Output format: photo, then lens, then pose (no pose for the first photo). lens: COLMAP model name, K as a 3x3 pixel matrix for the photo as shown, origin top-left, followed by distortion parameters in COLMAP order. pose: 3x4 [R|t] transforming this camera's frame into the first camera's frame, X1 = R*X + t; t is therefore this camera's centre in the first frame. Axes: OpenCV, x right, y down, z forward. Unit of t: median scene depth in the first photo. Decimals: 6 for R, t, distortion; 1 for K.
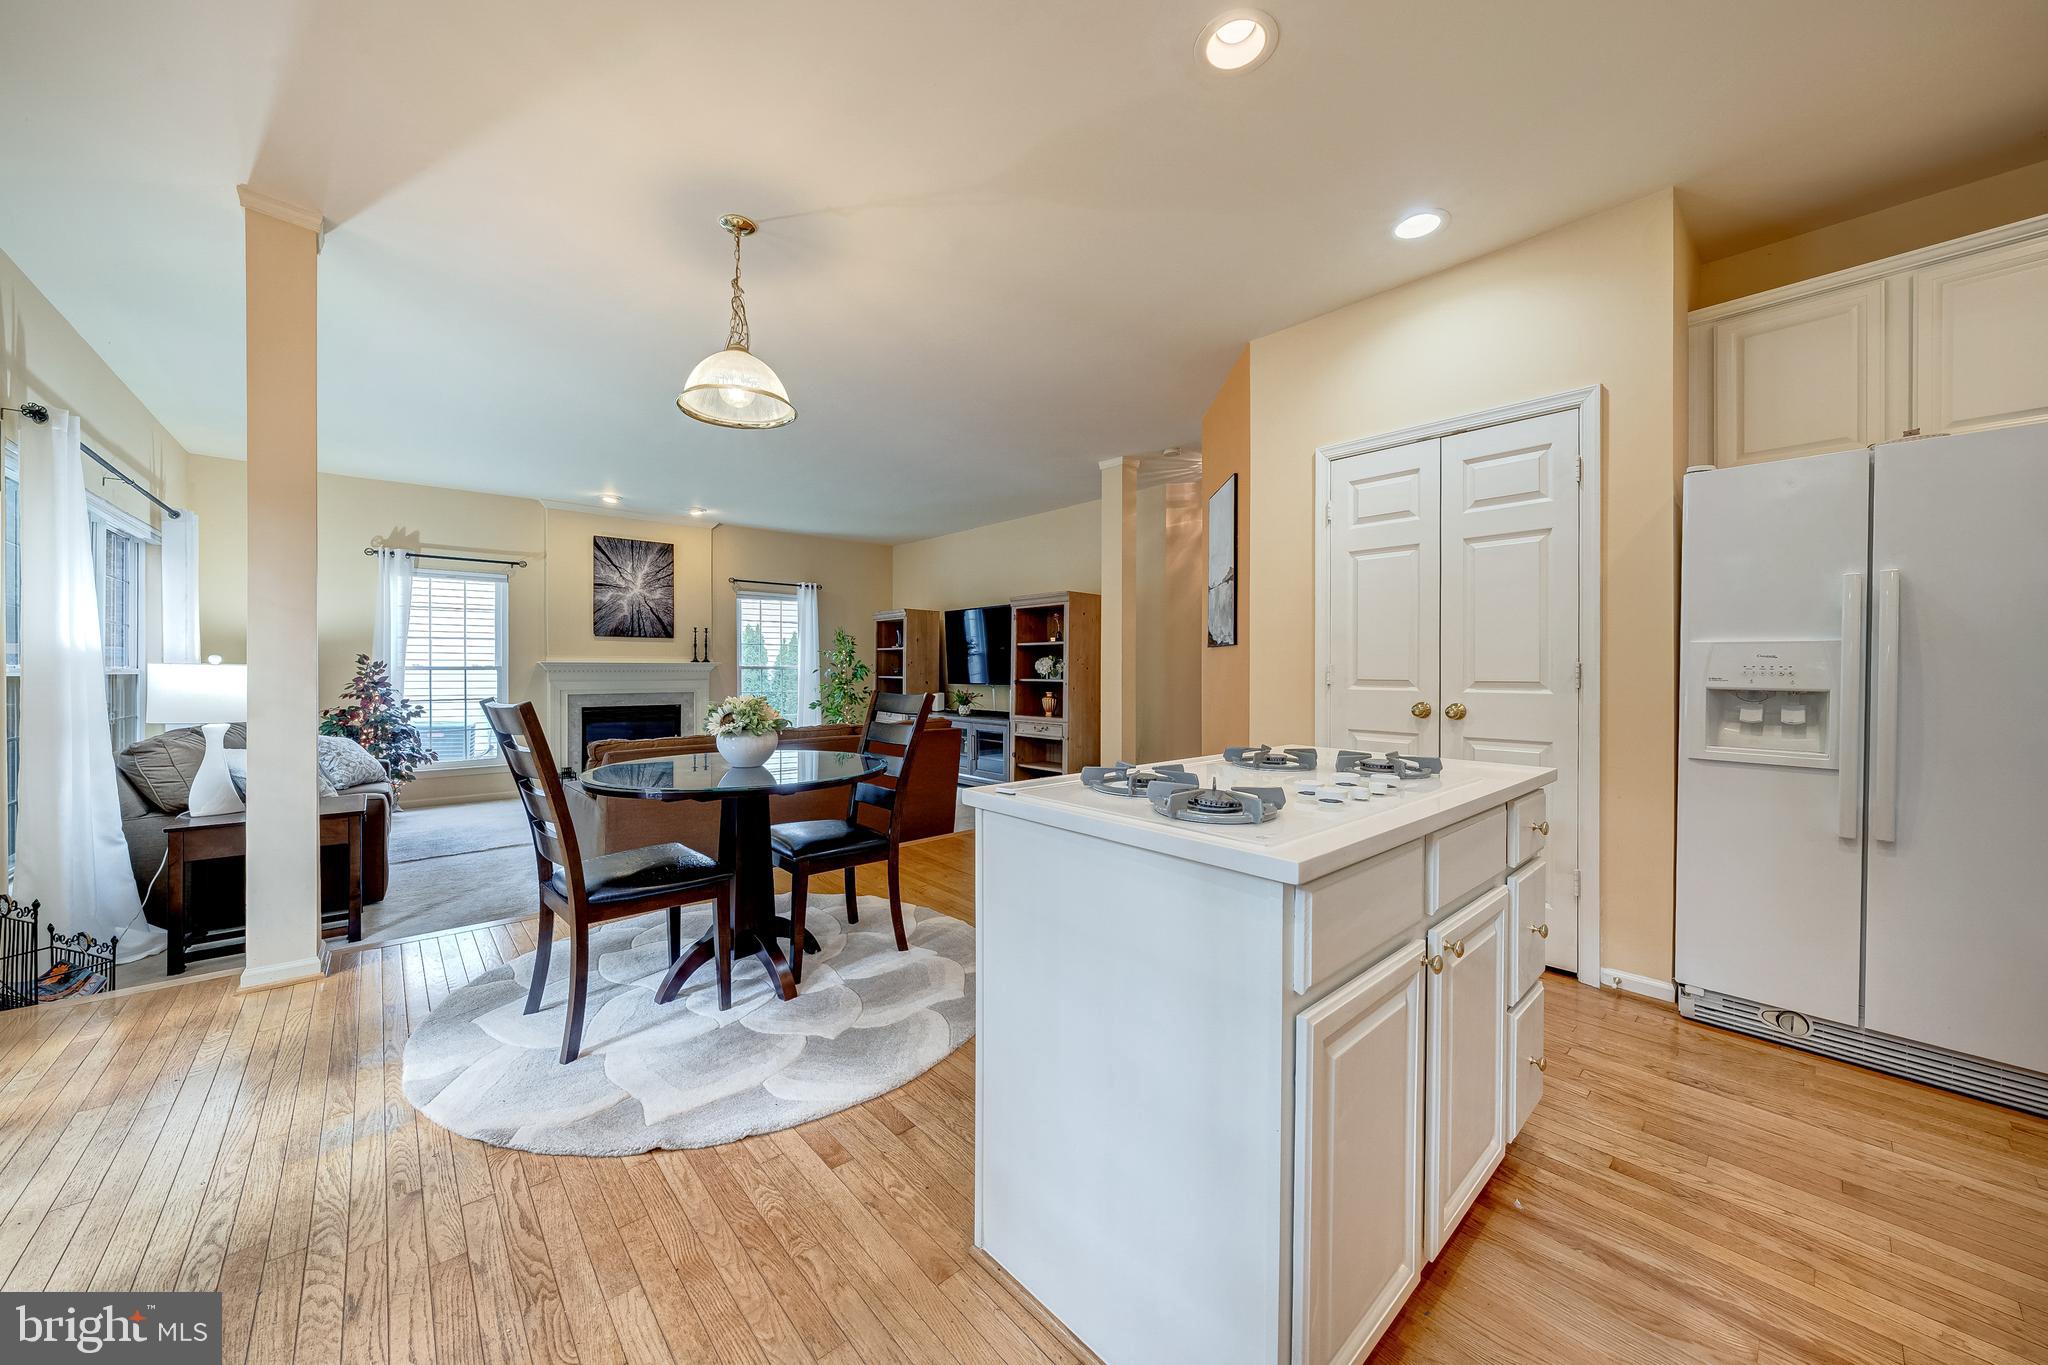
lens RADIAL K [[758.2, 0, 1027.4], [0, 758.2, 675.9], [0, 0, 1]] dist [-0.001321, -0.000089]
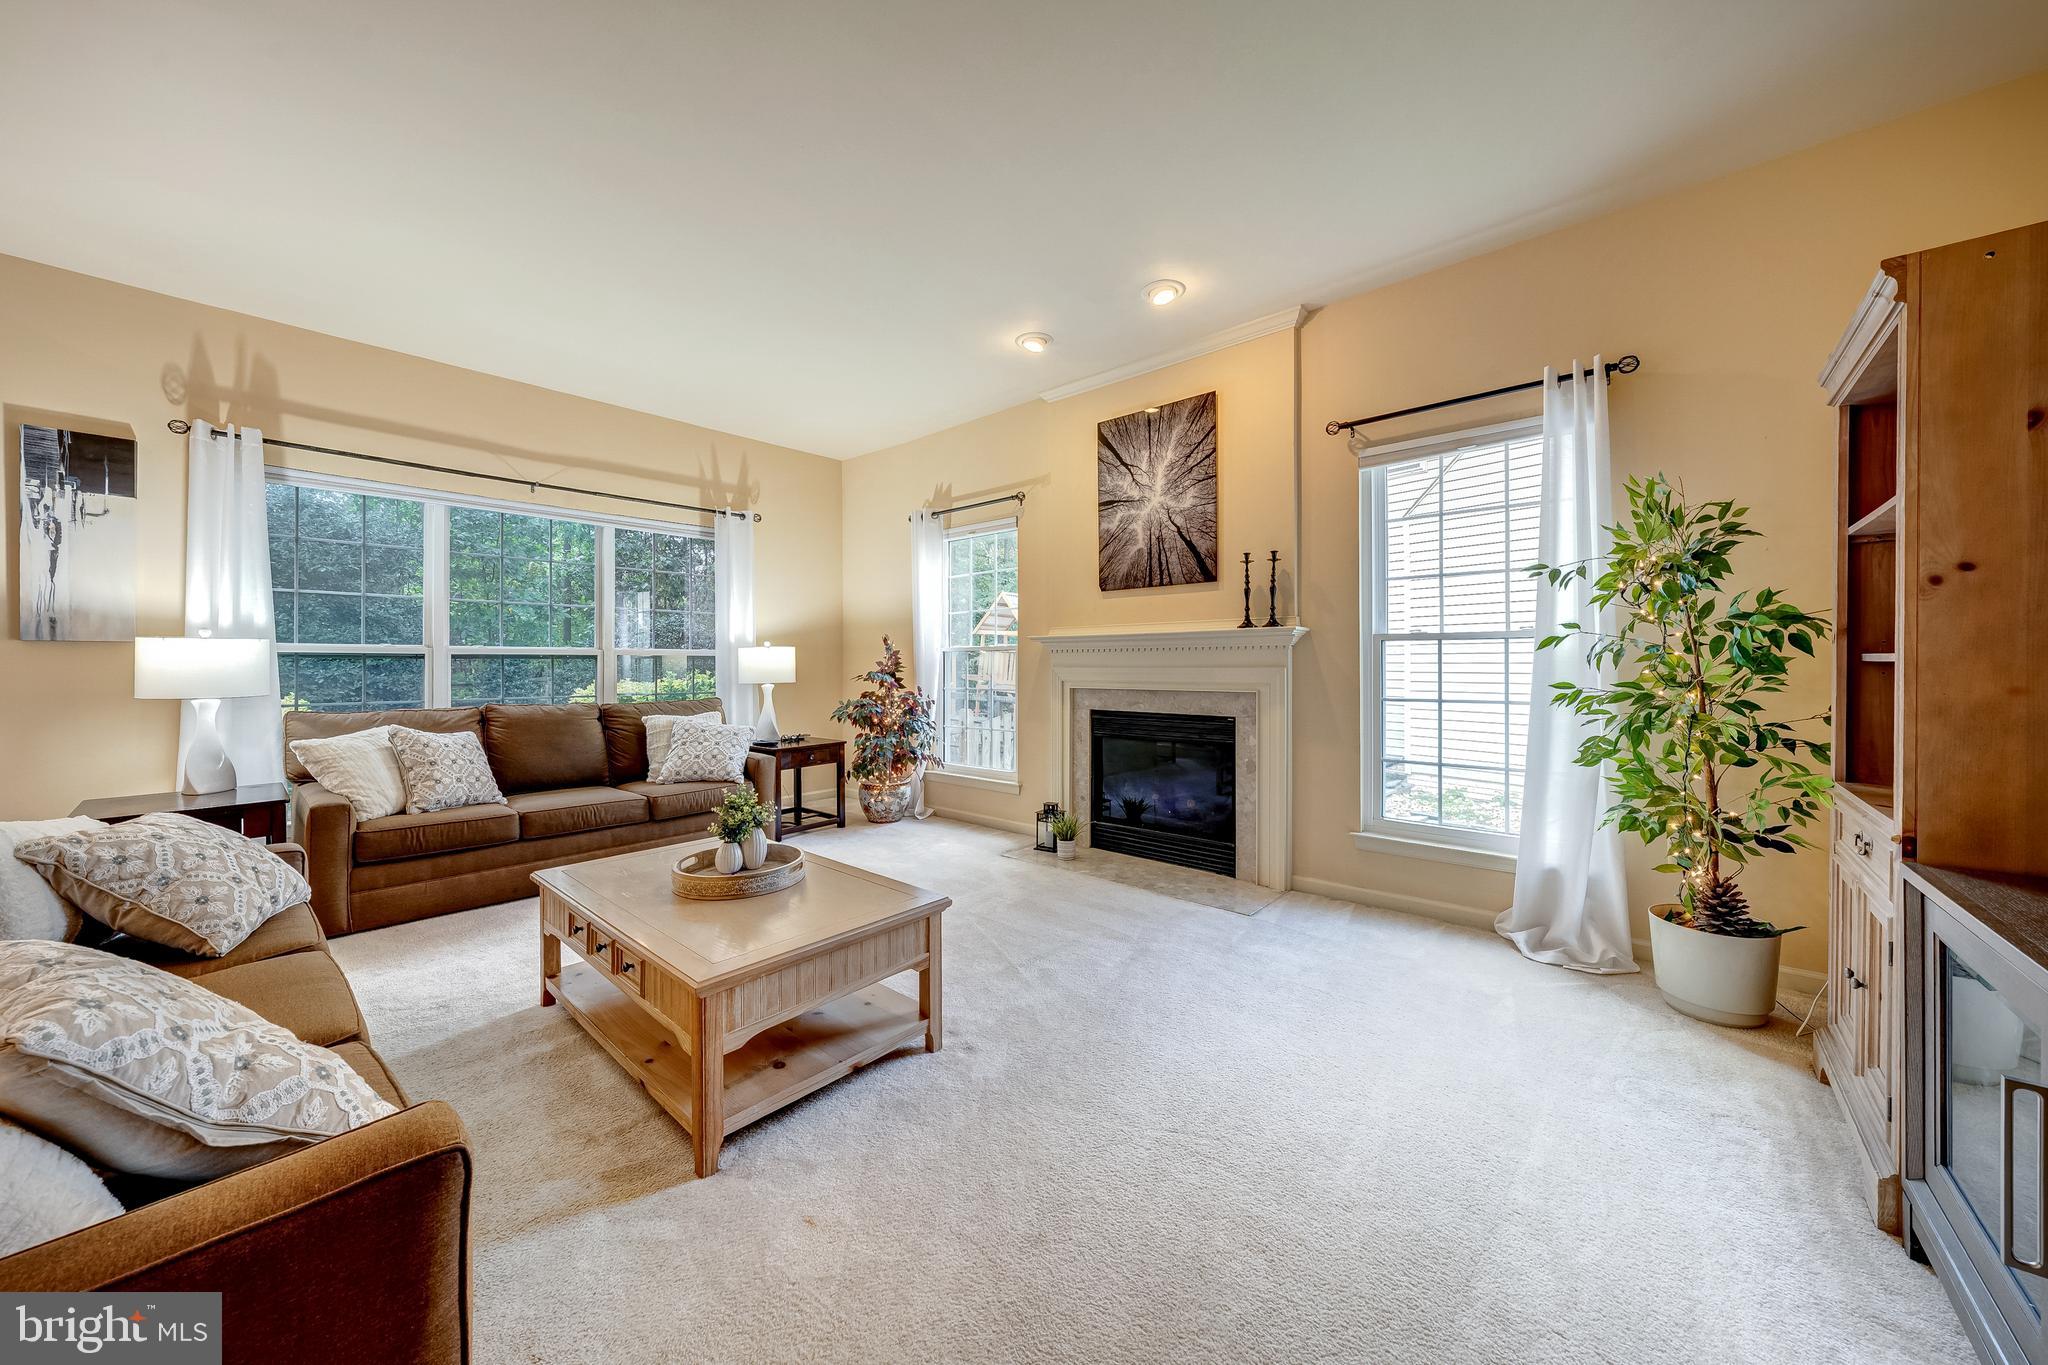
lens RADIAL K [[701.2, 0, 1028.6], [0, 701.2, 667.8], [0, 0, 1]] dist [-0.001636, -0.000073]
pose [[0.131151, 0.002096, -0.991360, -0.030193], [-0.006048, 0.999981, 0.001314, 0.006924], [0.991344, 0.005823, 0.131161, 0.839130]]
